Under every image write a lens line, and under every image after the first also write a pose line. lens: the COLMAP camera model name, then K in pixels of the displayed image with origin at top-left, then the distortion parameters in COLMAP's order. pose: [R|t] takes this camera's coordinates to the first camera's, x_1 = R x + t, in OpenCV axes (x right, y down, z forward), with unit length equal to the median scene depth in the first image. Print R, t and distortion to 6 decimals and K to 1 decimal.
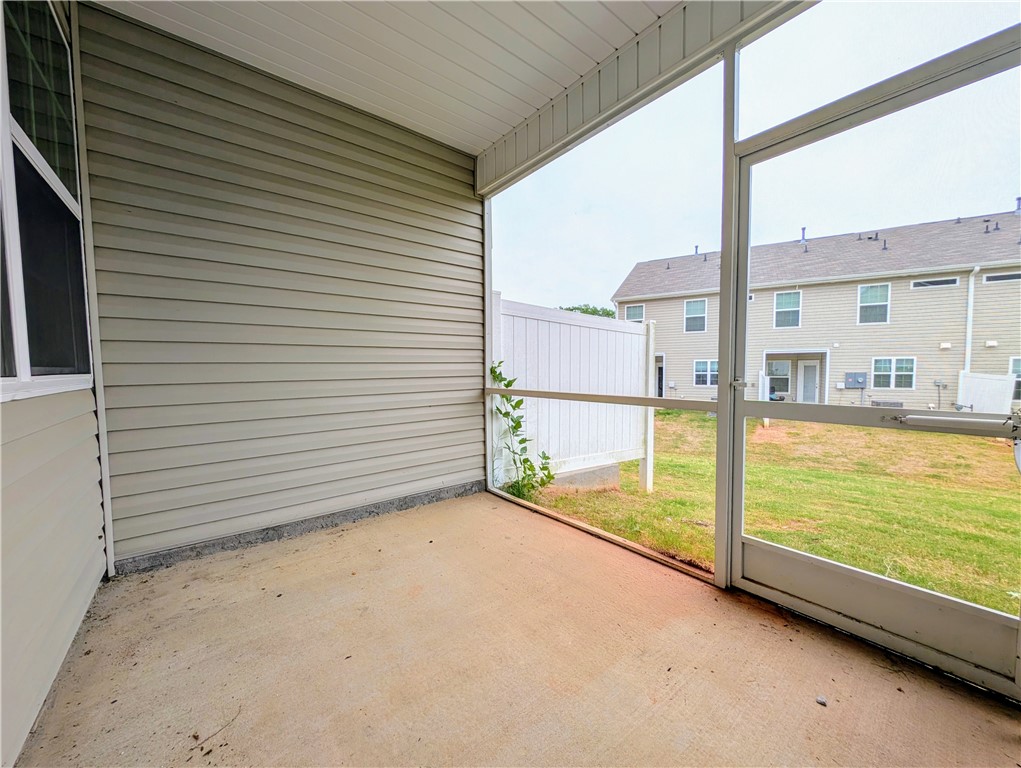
lens RADIAL K [[383.5, 0, 509.8], [0, 383.5, 386.8], [0, 0, 1]] dist [0.003195, 0.000218]
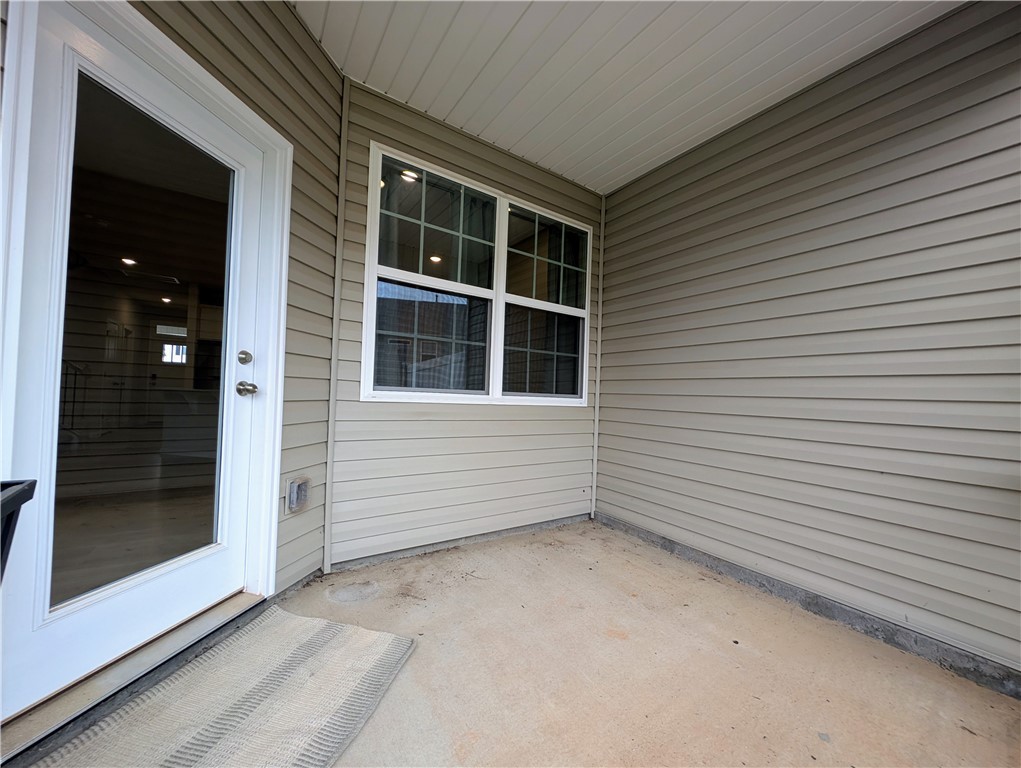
lens RADIAL K [[383.5, 0, 510.7], [0, 383.5, 384.1], [0, 0, 1]] dist [0.003195, 0.000218]
pose [[-0.083350, -0.022757, -0.996260, 0.527408], [-0.092779, 0.995574, -0.014979, -0.027386], [0.992192, 0.091183, -0.085093, 0.561413]]
